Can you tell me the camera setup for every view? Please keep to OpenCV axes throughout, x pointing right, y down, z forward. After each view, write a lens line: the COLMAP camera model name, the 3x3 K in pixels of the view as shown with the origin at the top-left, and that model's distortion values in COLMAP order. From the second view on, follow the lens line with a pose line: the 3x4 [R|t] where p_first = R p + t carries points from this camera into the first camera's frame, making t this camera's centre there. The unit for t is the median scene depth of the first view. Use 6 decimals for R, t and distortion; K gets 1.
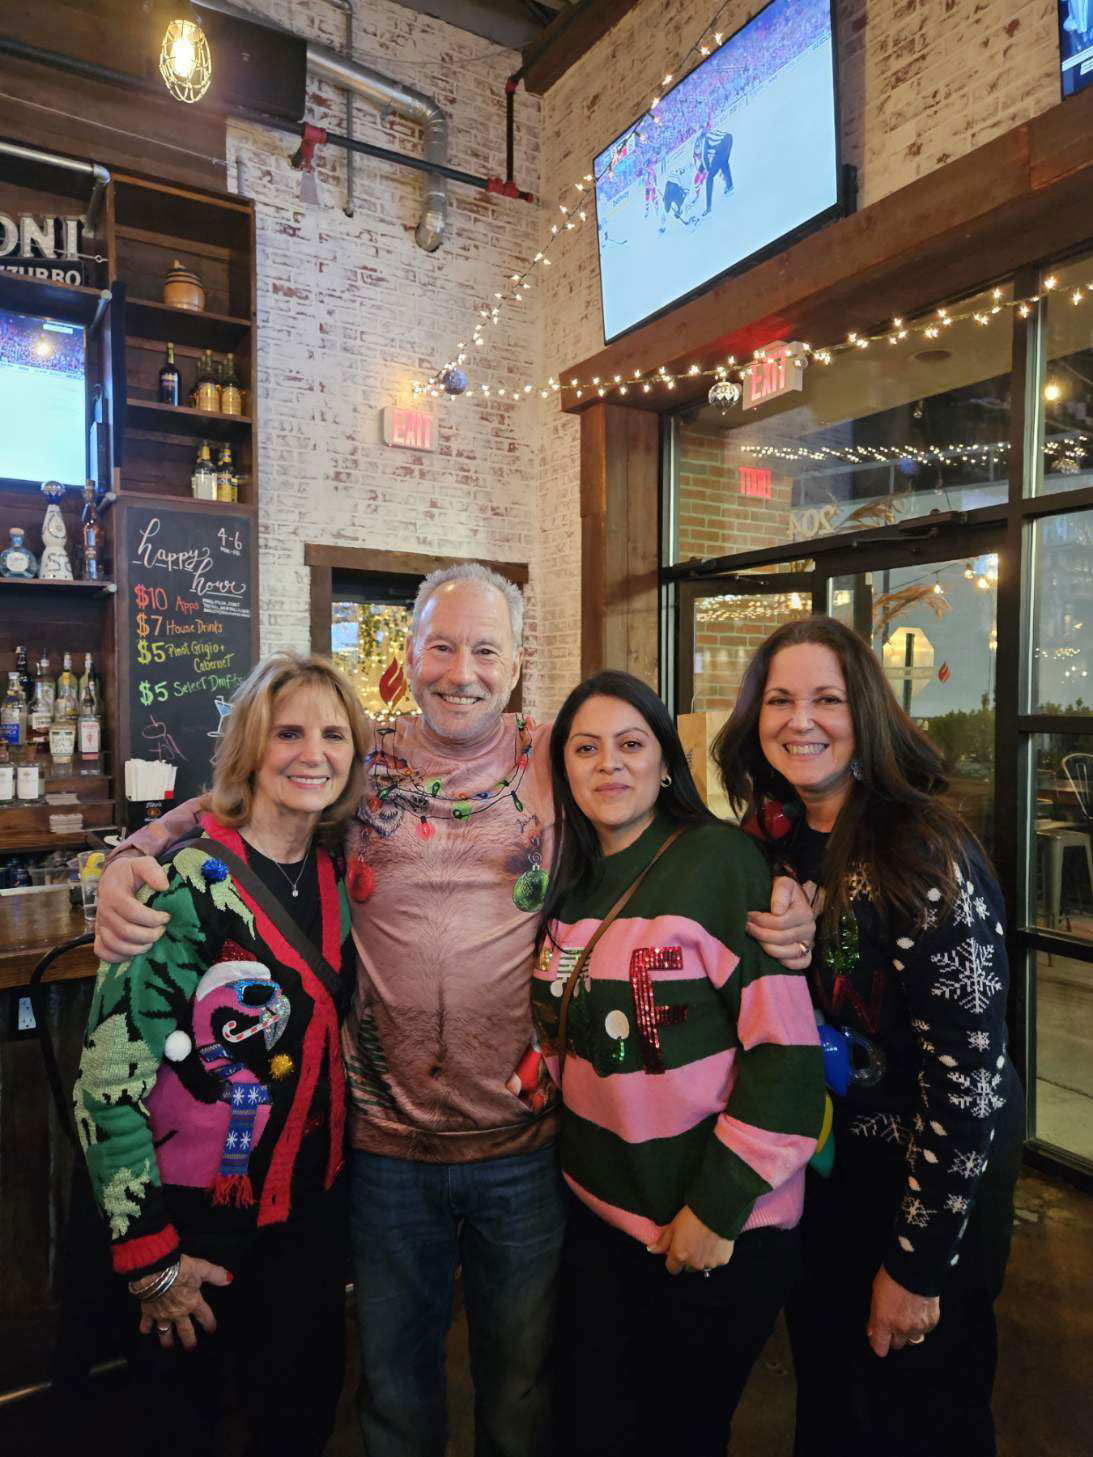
lens RADIAL K [[999.1, 0, 525.8], [0, 999.1, 732.9], [0, 0, 1]] dist [0.037067, -0.048618]
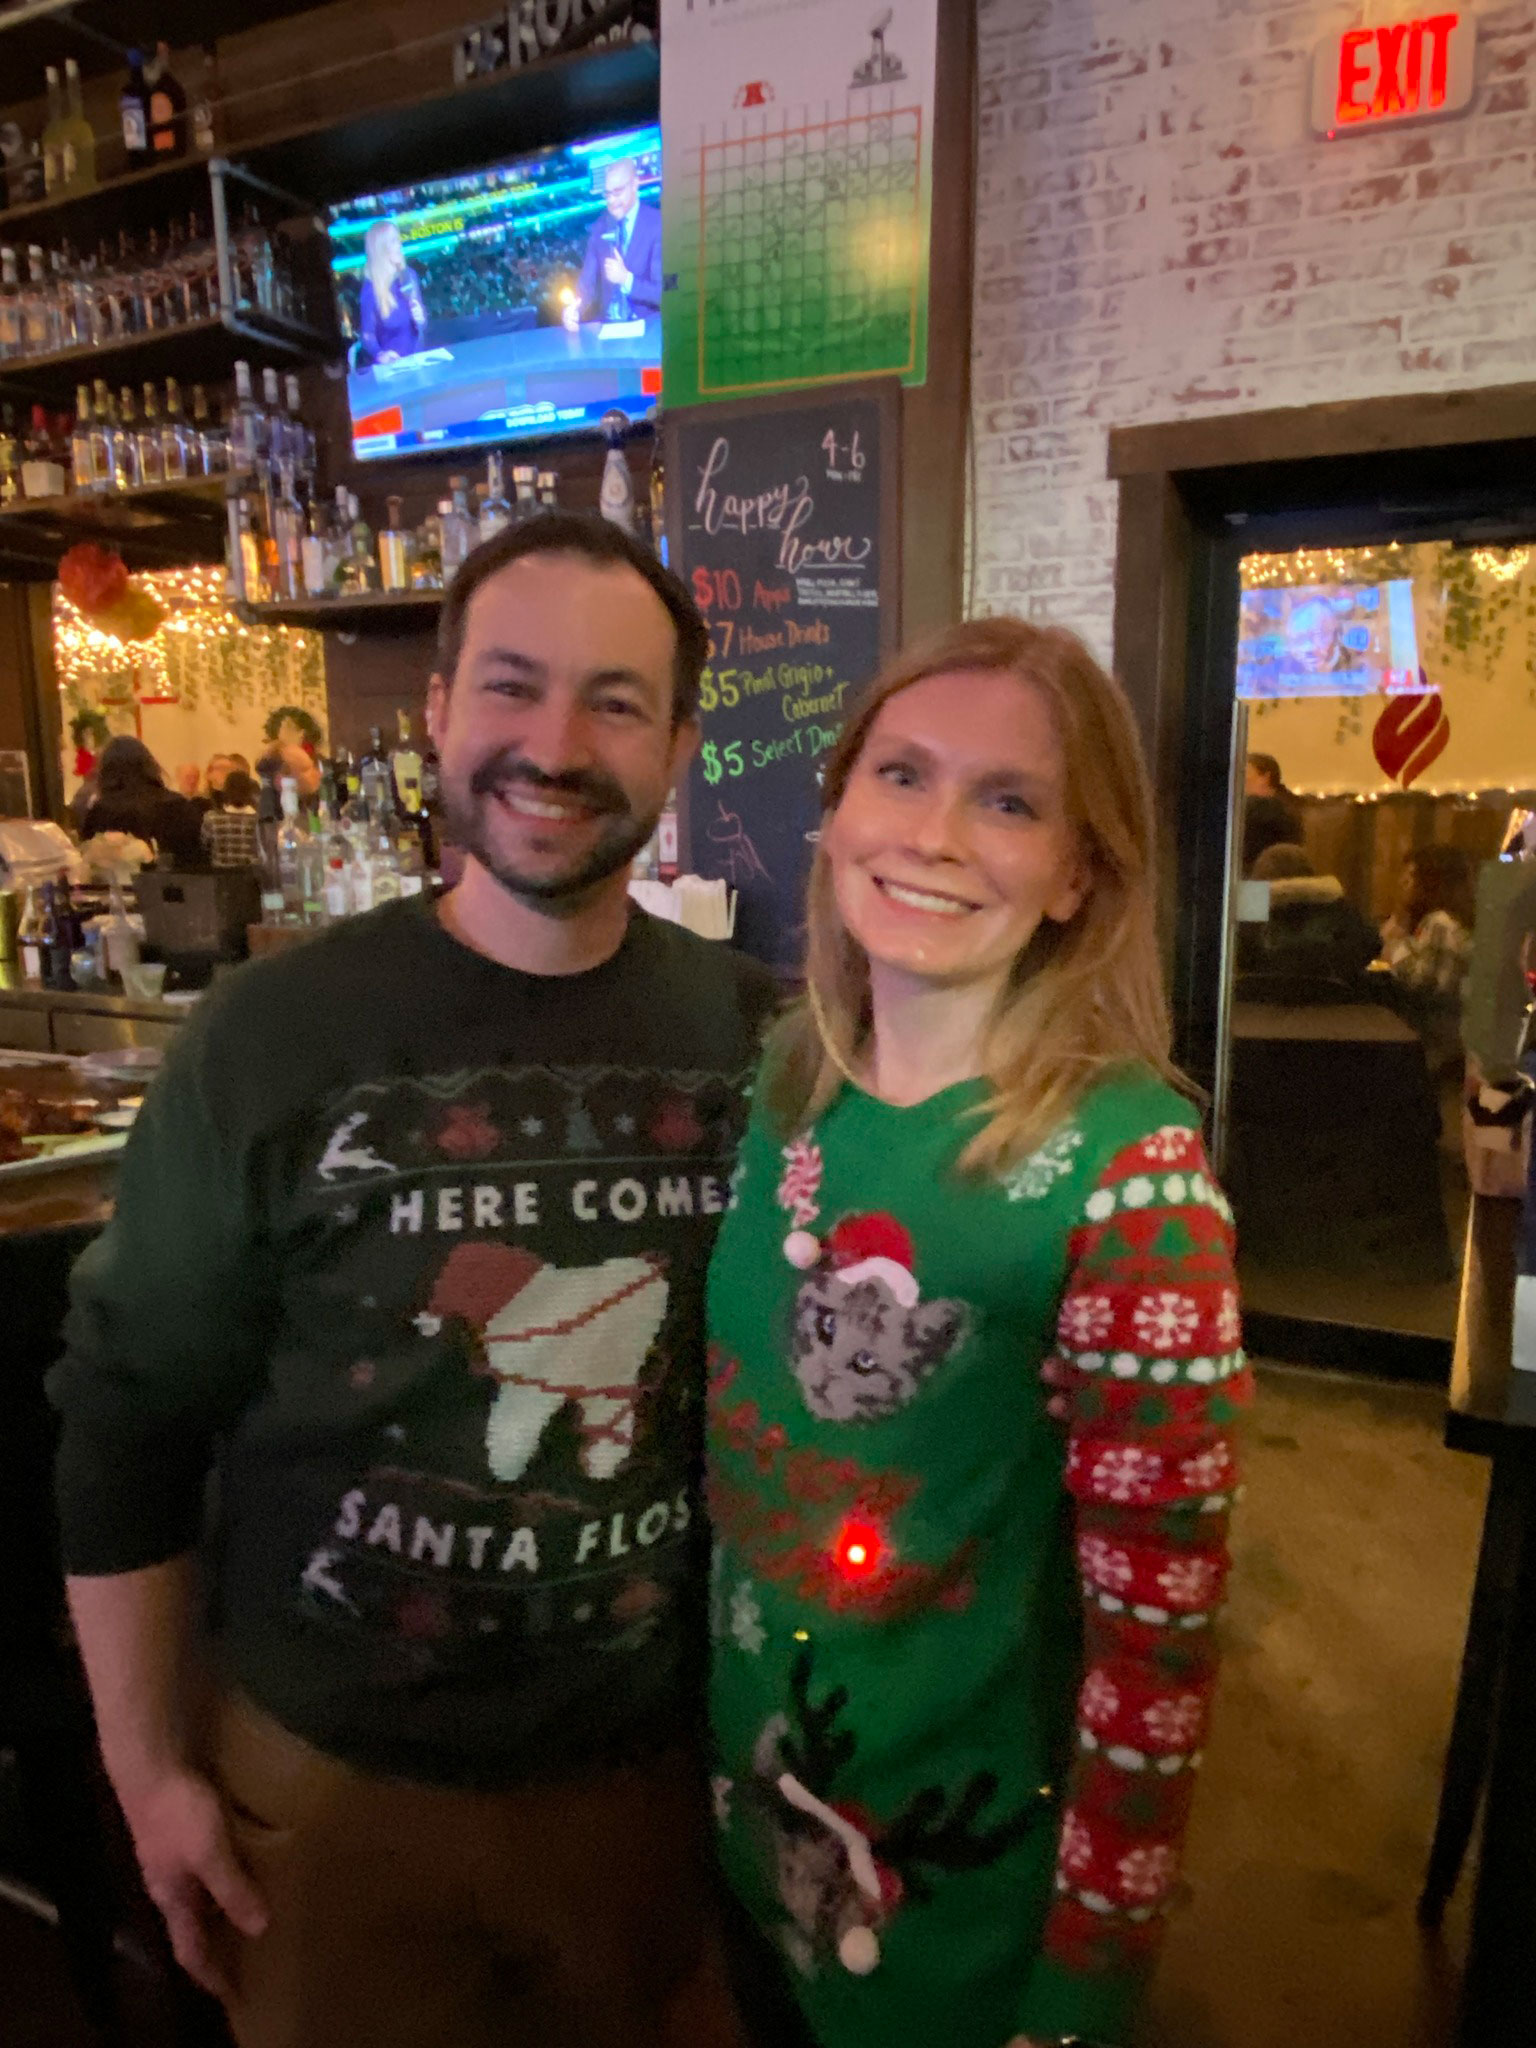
lens RADIAL K [[1404.4, 0, 738.9], [0, 1404.4, 1030.2], [0, 0, 1]] dist [0.037067, -0.048618]
pose [[0.542853, 0.130271, -0.829663, 0.262935], [-0.018153, 0.989486, 0.143488, -0.003129], [0.839632, -0.062832, 0.539510, 0.466600]]
